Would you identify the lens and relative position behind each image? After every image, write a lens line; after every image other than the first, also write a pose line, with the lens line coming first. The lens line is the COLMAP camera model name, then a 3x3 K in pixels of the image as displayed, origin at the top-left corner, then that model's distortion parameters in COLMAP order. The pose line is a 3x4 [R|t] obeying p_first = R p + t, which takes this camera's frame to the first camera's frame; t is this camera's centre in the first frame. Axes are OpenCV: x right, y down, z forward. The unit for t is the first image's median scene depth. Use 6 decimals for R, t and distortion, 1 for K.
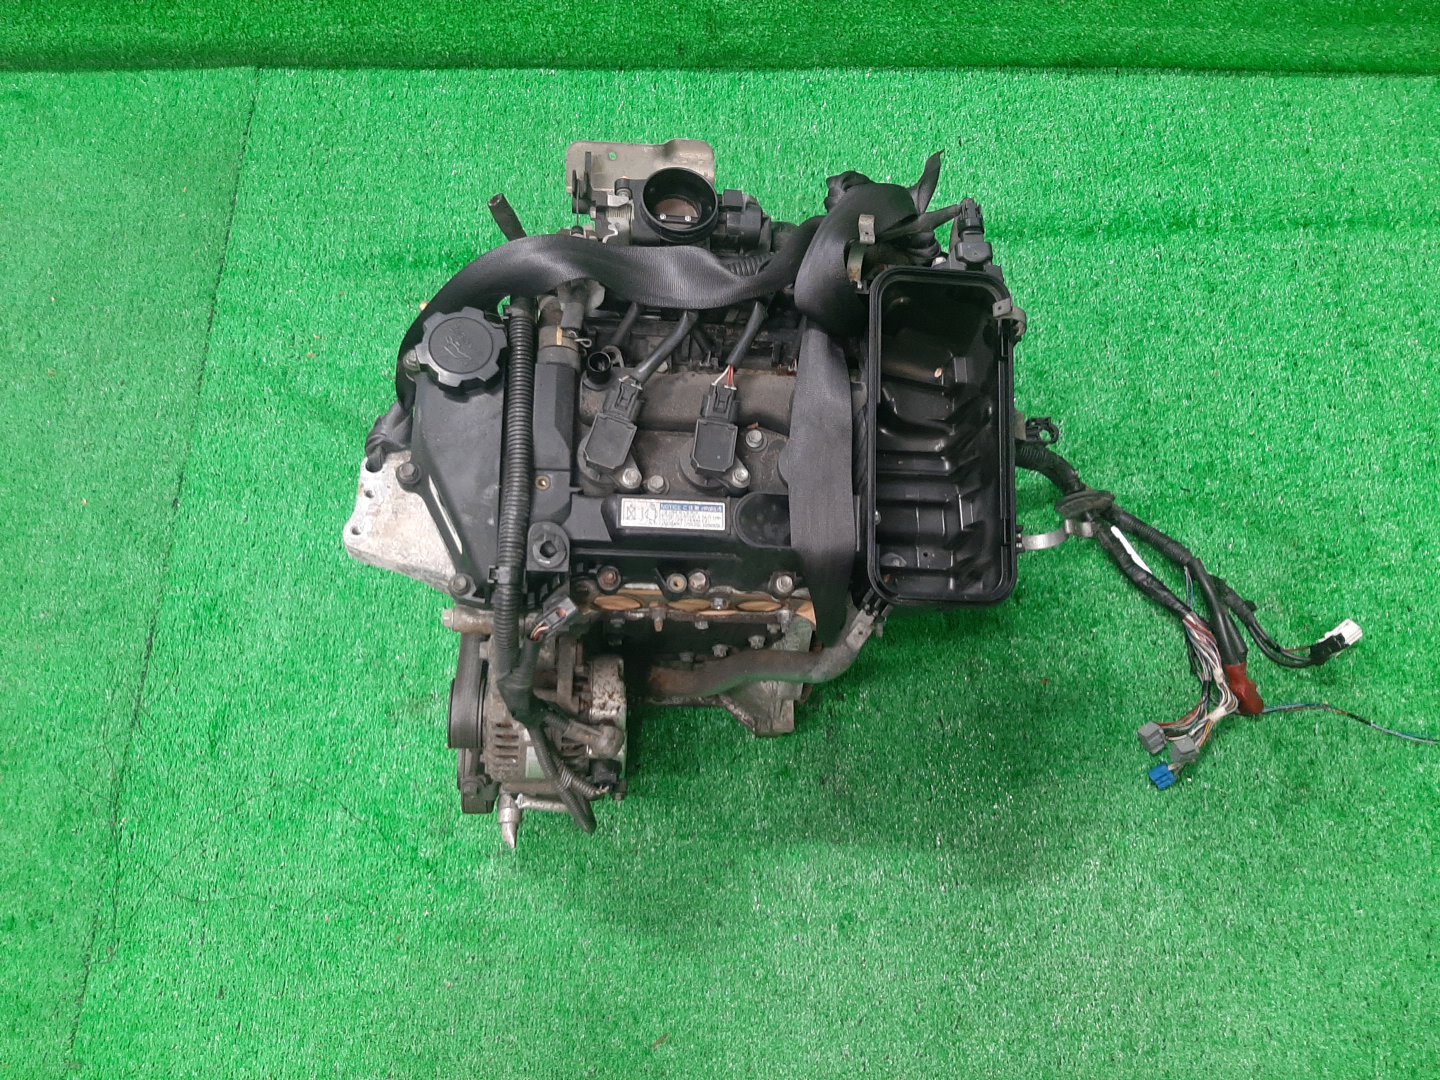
lens RADIAL K [[1101.0, 0, 720.0], [0, 1101.0, 540.0], [0, 0, 1]] dist [0.062404, -0.117430]
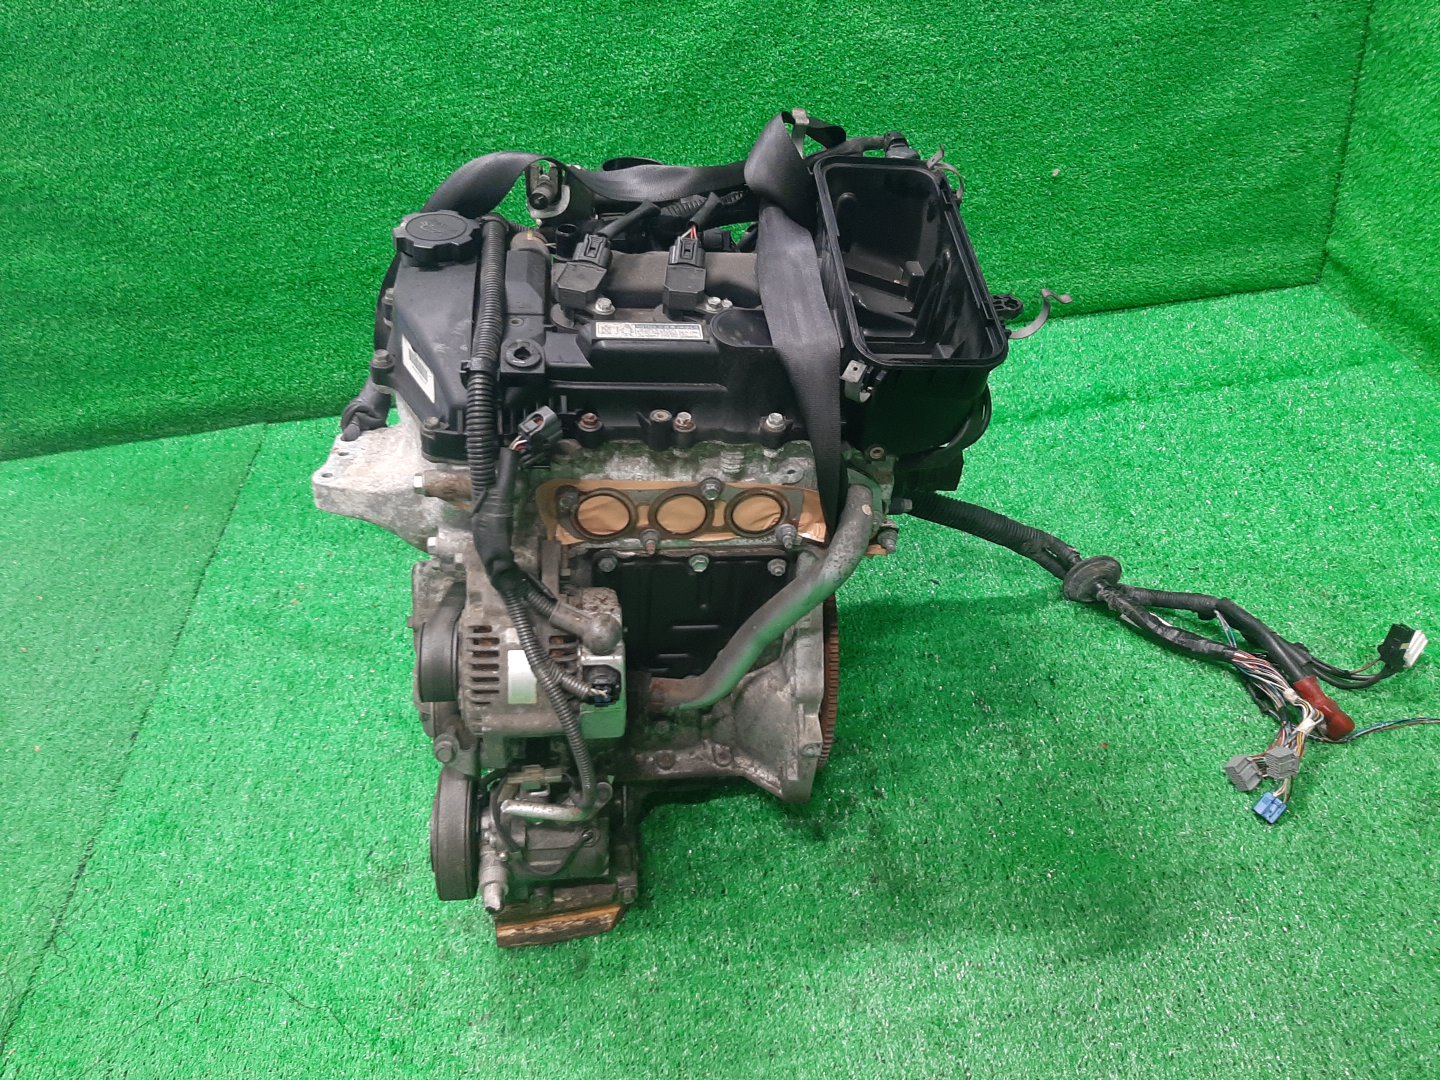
lens RADIAL K [[1101.0, 0, 720.0], [0, 1101.0, 540.0], [0, 0, 1]] dist [0.062404, -0.117430]
pose [[0.993227, -0.111499, 0.032693, -0.019568], [0.112902, 0.859616, -0.498311, 0.378404], [0.027458, 0.498627, 0.866382, 0.143028]]
